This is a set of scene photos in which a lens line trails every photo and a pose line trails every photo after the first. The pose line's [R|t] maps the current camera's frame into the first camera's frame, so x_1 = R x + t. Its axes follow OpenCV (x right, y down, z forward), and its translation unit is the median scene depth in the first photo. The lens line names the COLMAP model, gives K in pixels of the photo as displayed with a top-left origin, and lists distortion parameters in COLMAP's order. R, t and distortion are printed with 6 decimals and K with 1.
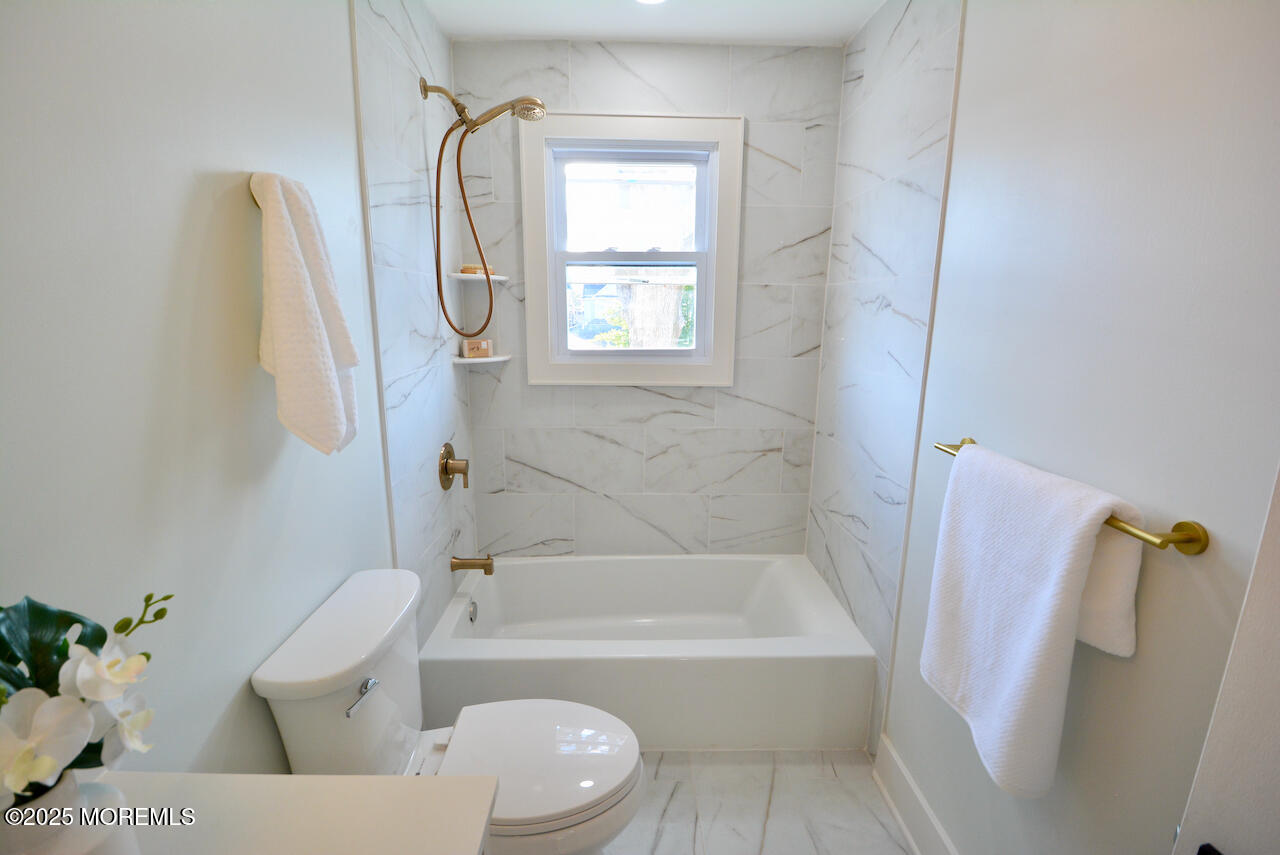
lens RADIAL K [[563.0, 0, 640.0], [0, 563.0, 427.5], [0, 0, 1]] dist [0.013263, -0.021919]
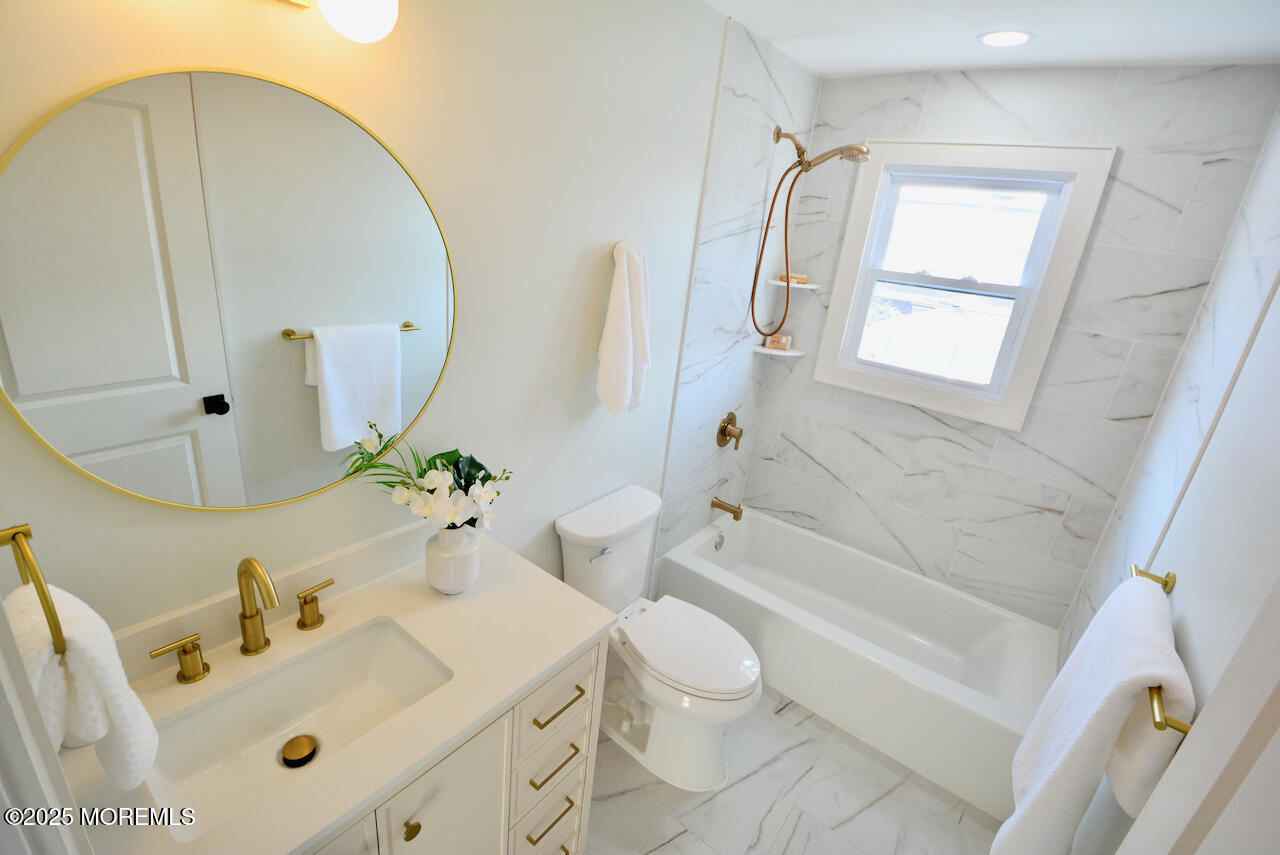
lens RADIAL K [[563.0, 0, 640.0], [0, 563.0, 427.5], [0, 0, 1]] dist [0.013263, -0.021919]
pose [[0.775255, 0.282956, -0.564725, 0.219330], [-0.227891, 0.959132, 0.167724, -0.101521], [0.589105, -0.001333, 0.808056, -0.151131]]
